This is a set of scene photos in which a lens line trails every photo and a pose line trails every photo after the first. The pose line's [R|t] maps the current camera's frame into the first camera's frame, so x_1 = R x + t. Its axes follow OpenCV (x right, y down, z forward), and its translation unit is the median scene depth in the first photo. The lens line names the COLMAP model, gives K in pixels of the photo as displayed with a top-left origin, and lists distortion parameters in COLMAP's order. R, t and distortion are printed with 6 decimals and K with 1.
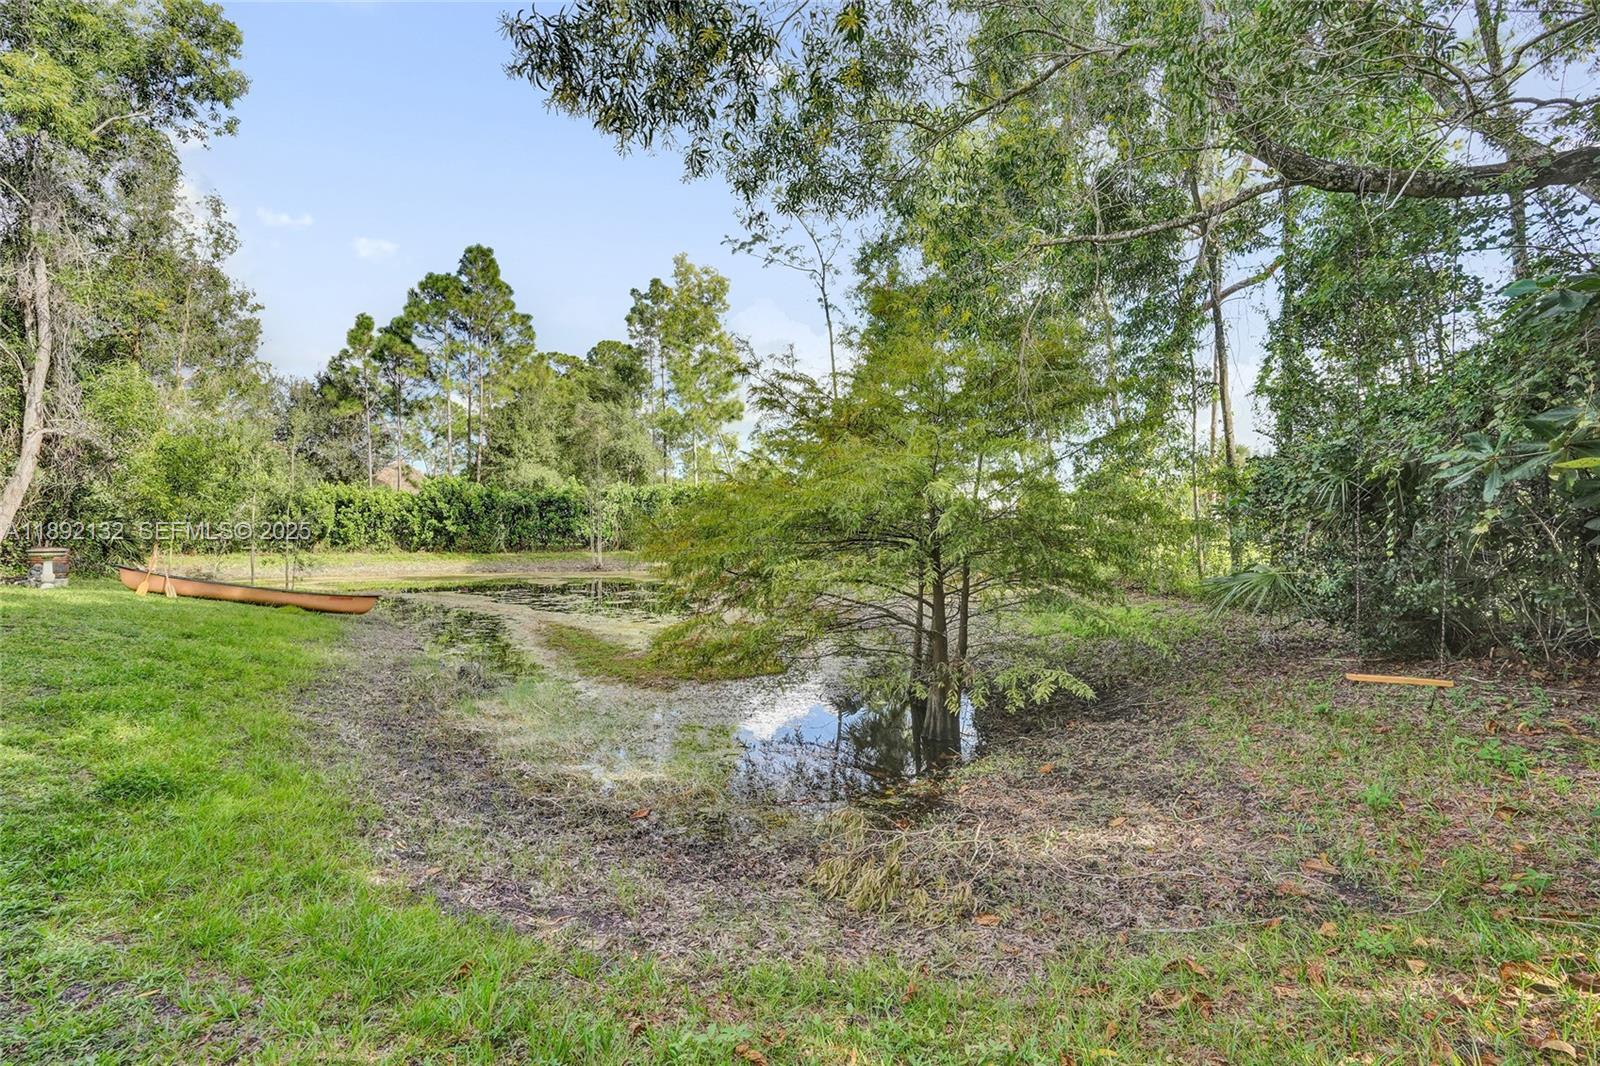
lens RADIAL K [[726.8, 0, 796.3], [0, 726.8, 535.5], [0, 0, 1]] dist [-0.065637, 0.018438]
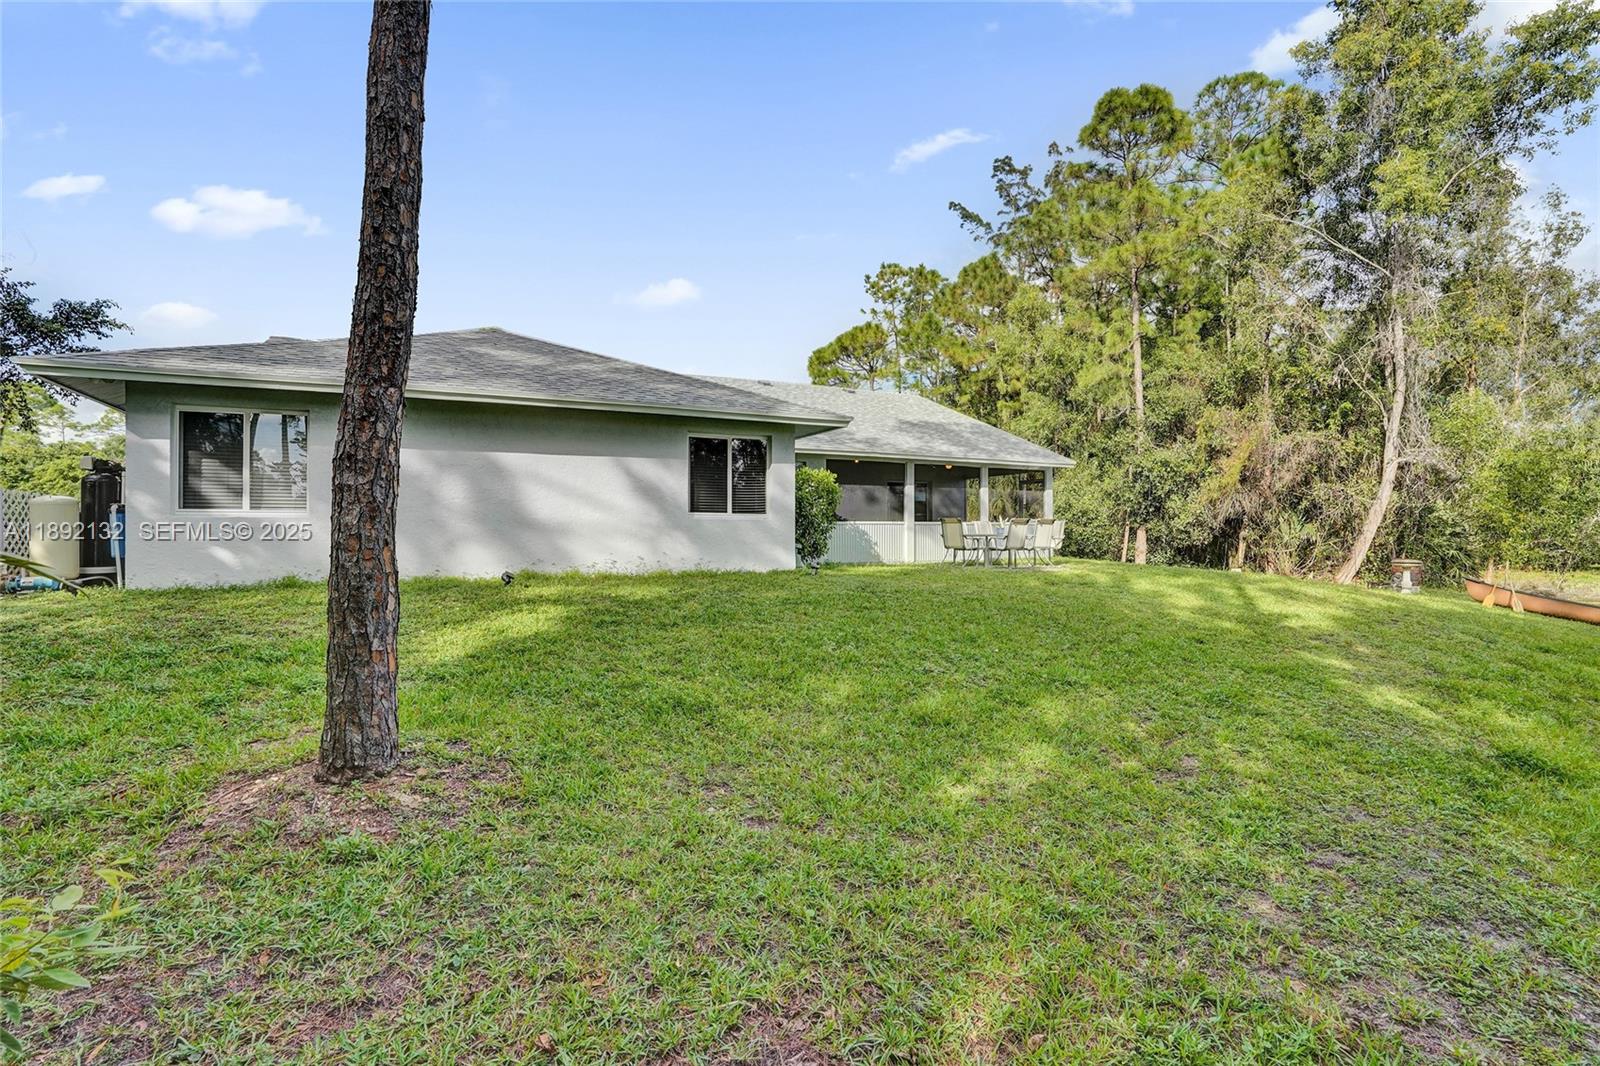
lens RADIAL K [[726.8, 0, 796.3], [0, 726.8, 535.5], [0, 0, 1]] dist [-0.065637, 0.018438]
pose [[0.055485, 0.001635, -0.998458, 0.048952], [-0.019681, 0.999806, 0.000544, -0.002816], [0.998265, 0.019621, 0.055507, -0.097622]]
